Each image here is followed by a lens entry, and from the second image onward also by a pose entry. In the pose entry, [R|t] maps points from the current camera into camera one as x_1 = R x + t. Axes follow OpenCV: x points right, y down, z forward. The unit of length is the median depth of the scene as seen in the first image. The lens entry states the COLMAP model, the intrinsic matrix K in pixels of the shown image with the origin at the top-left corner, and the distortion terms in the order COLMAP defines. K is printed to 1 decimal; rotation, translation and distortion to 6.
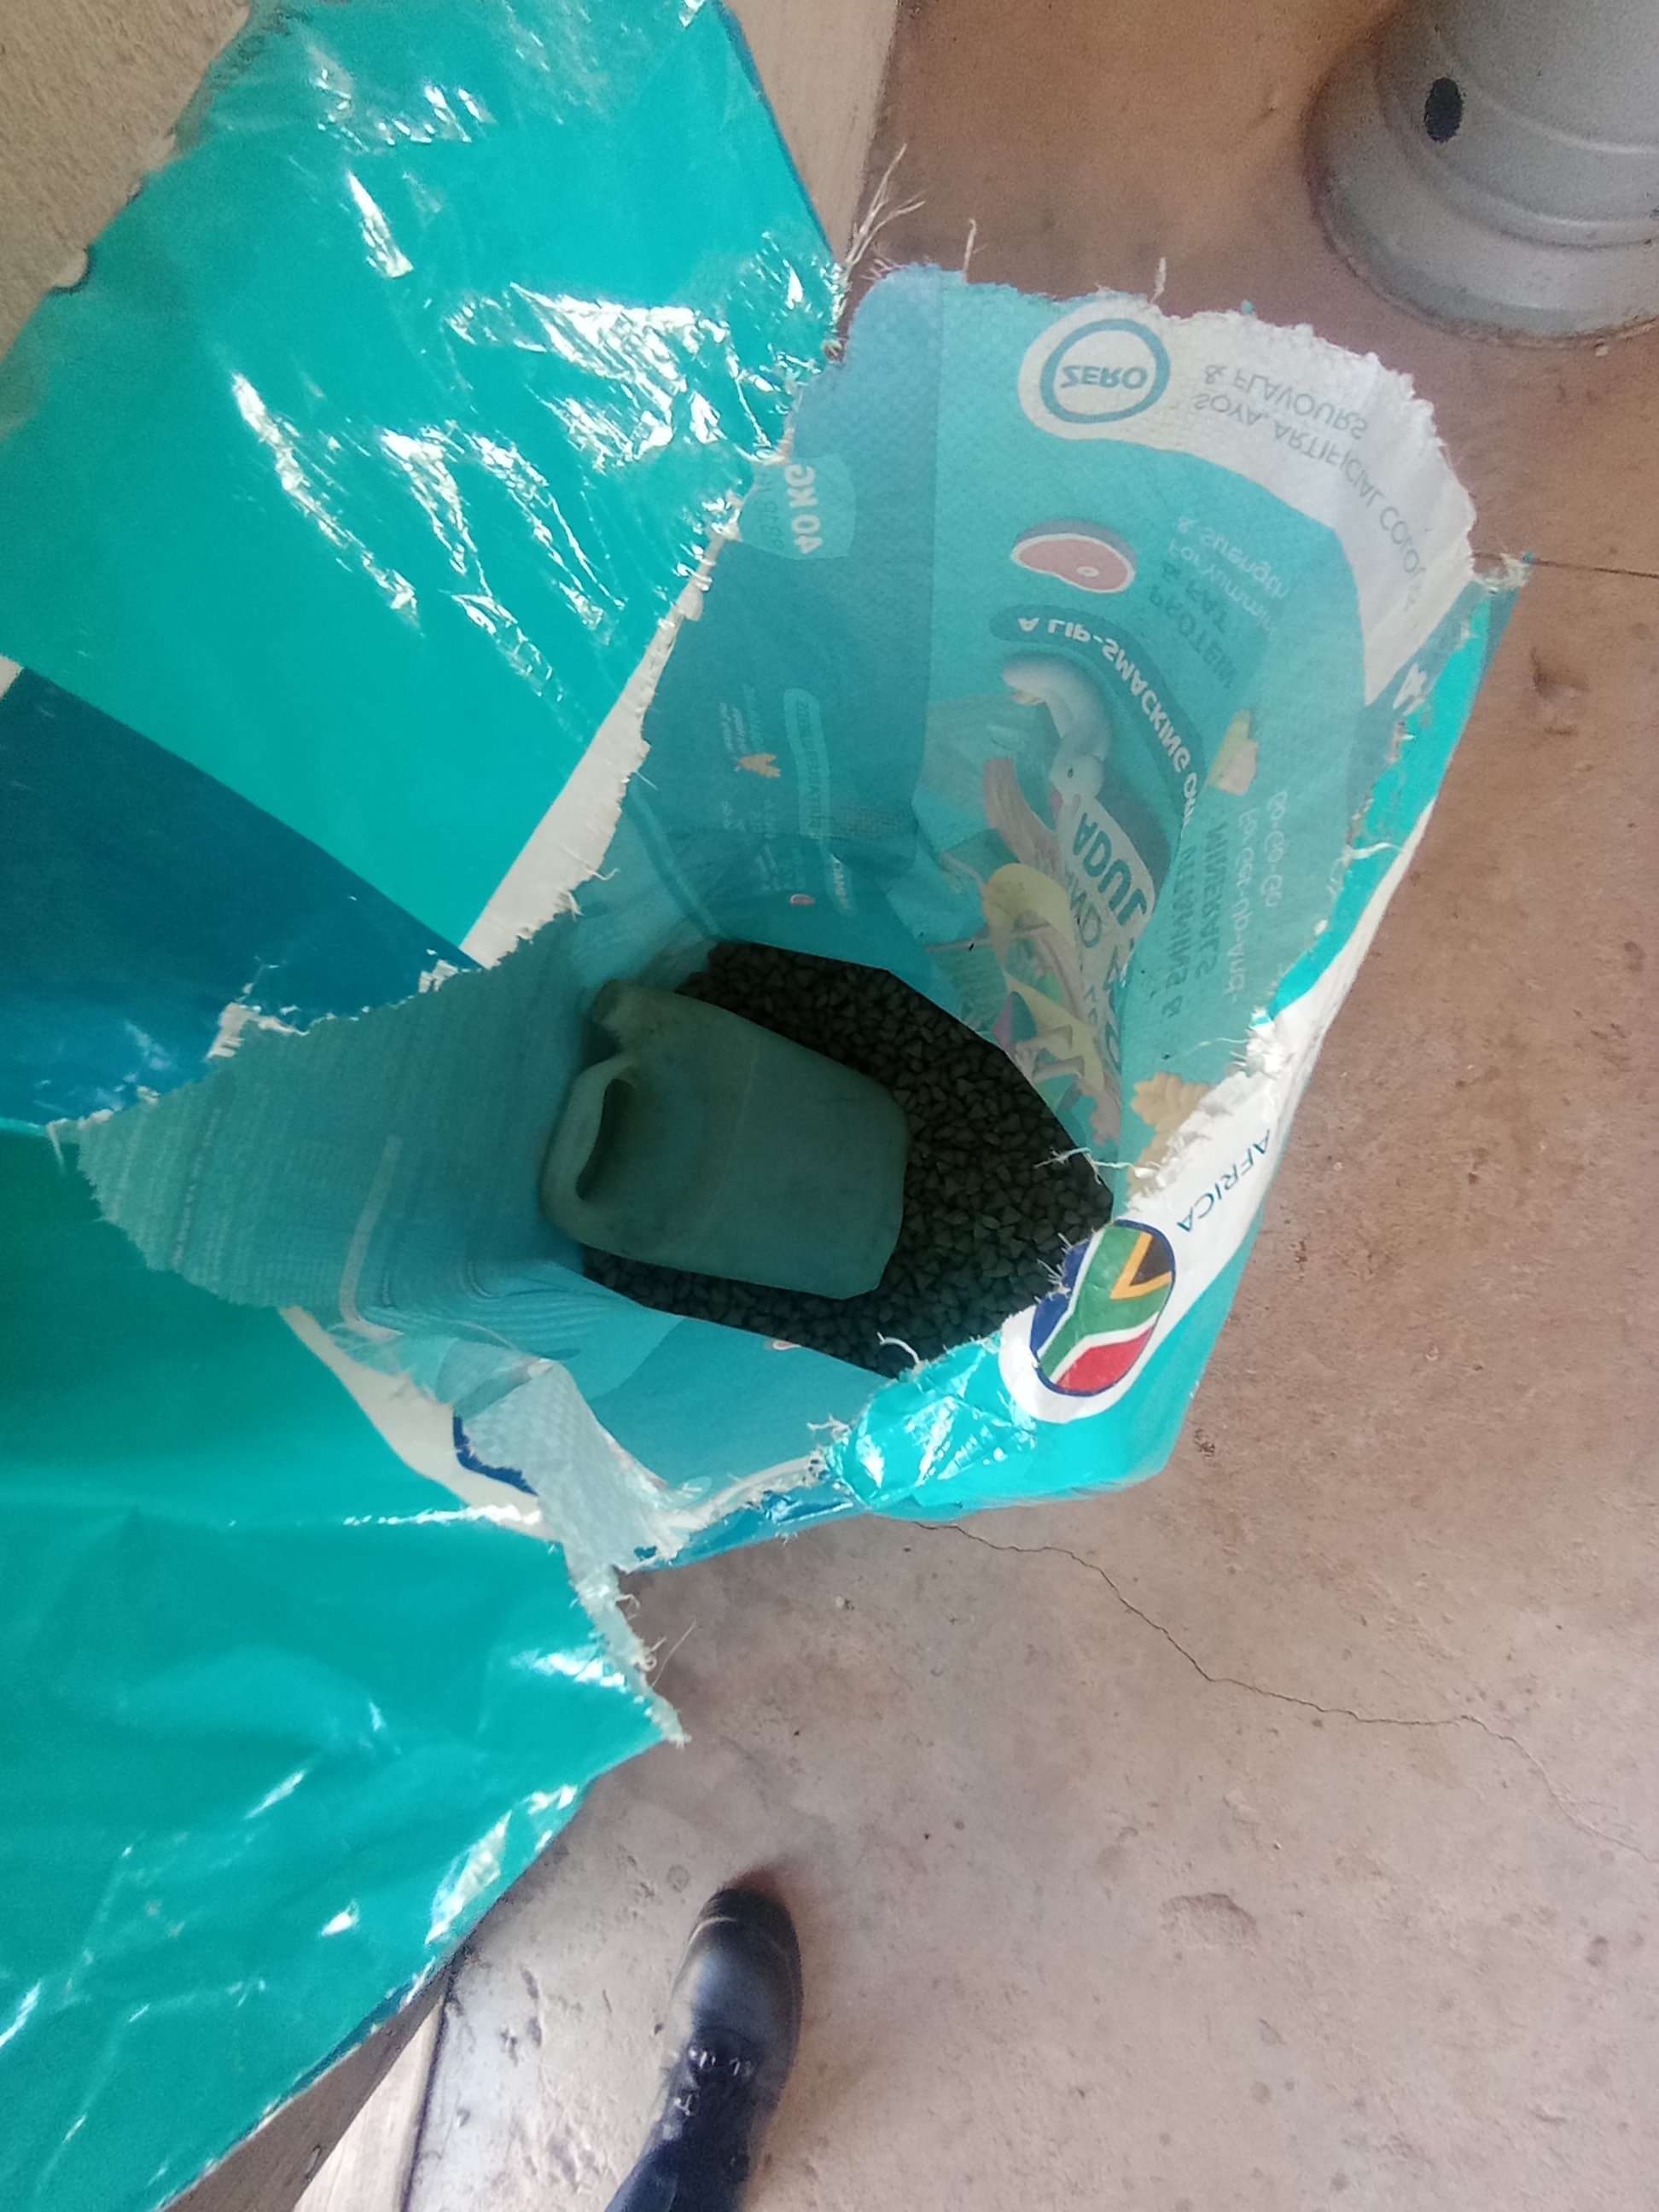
lens RADIAL K [[1045.7, 0, 851.0], [0, 1045.7, 1137.8], [0, 0, 1]] dist [0.014604, -0.008521]
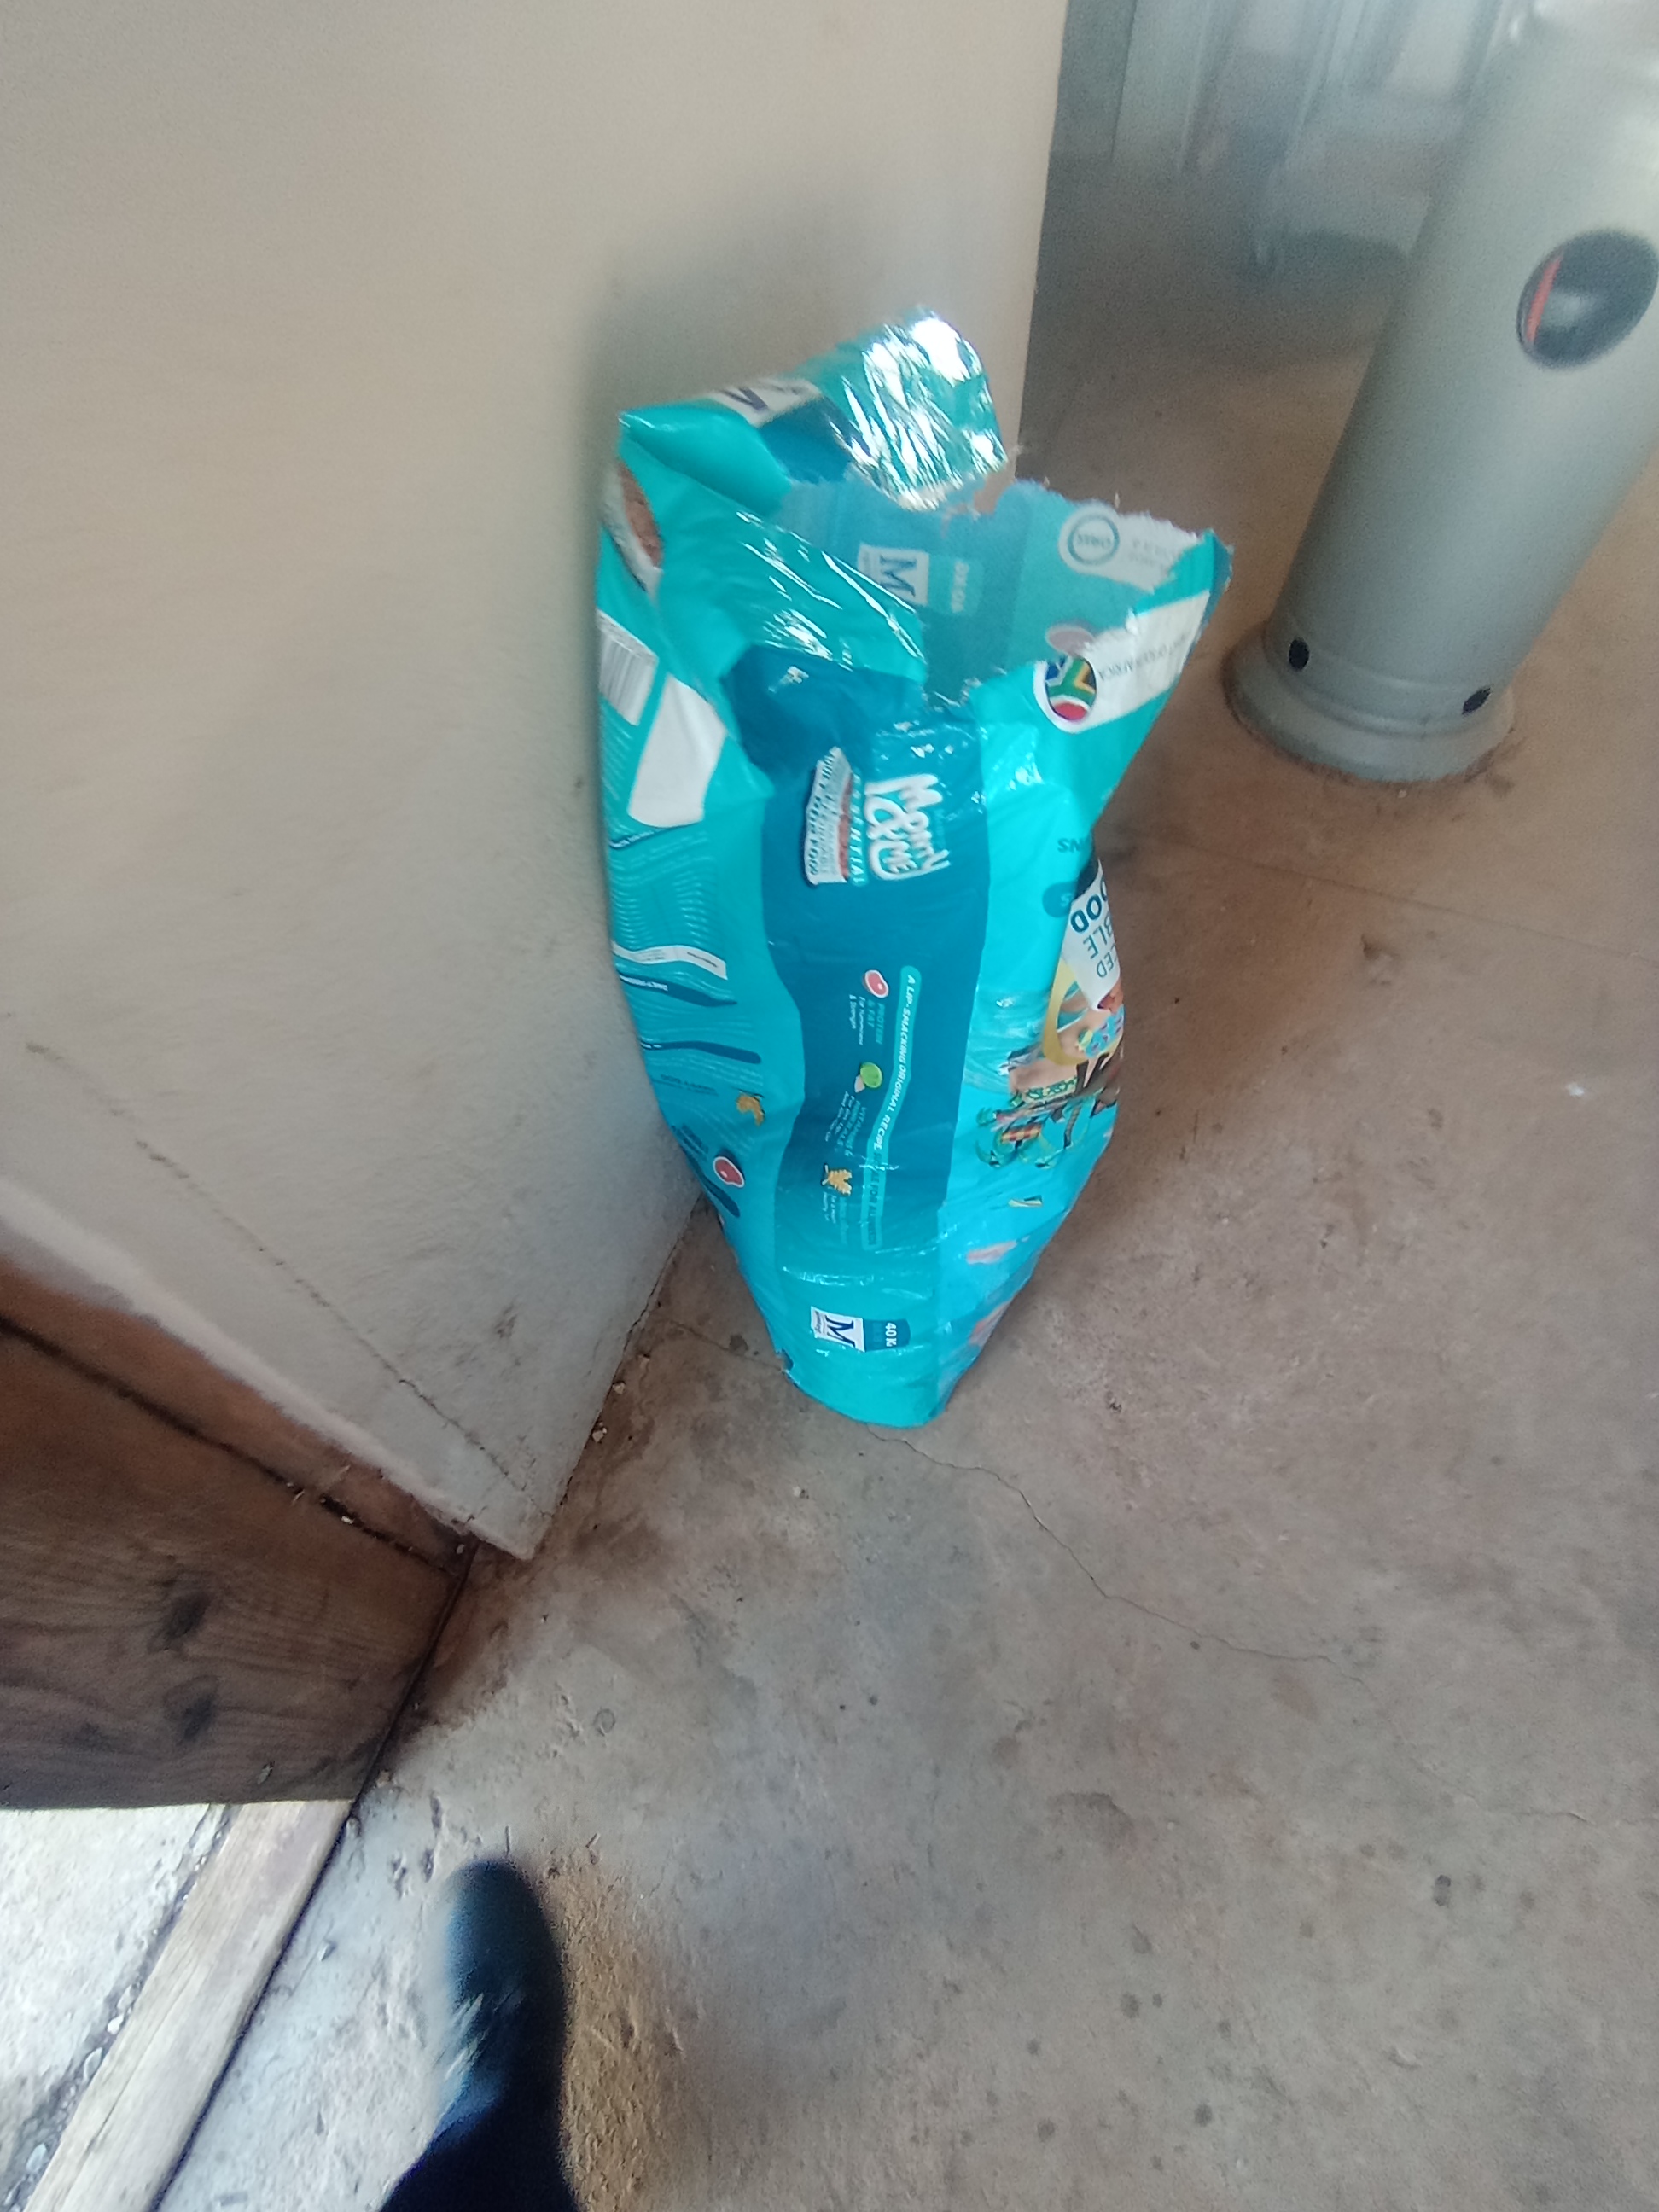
lens RADIAL K [[1045.7, 0, 851.0], [0, 1045.7, 1137.8], [0, 0, 1]] dist [0.014604, -0.008521]
pose [[0.984294, 0.176389, 0.007159, -0.030592], [-0.159124, 0.904052, -0.396699, 0.558901], [-0.076446, 0.389330, 0.917921, -0.229871]]
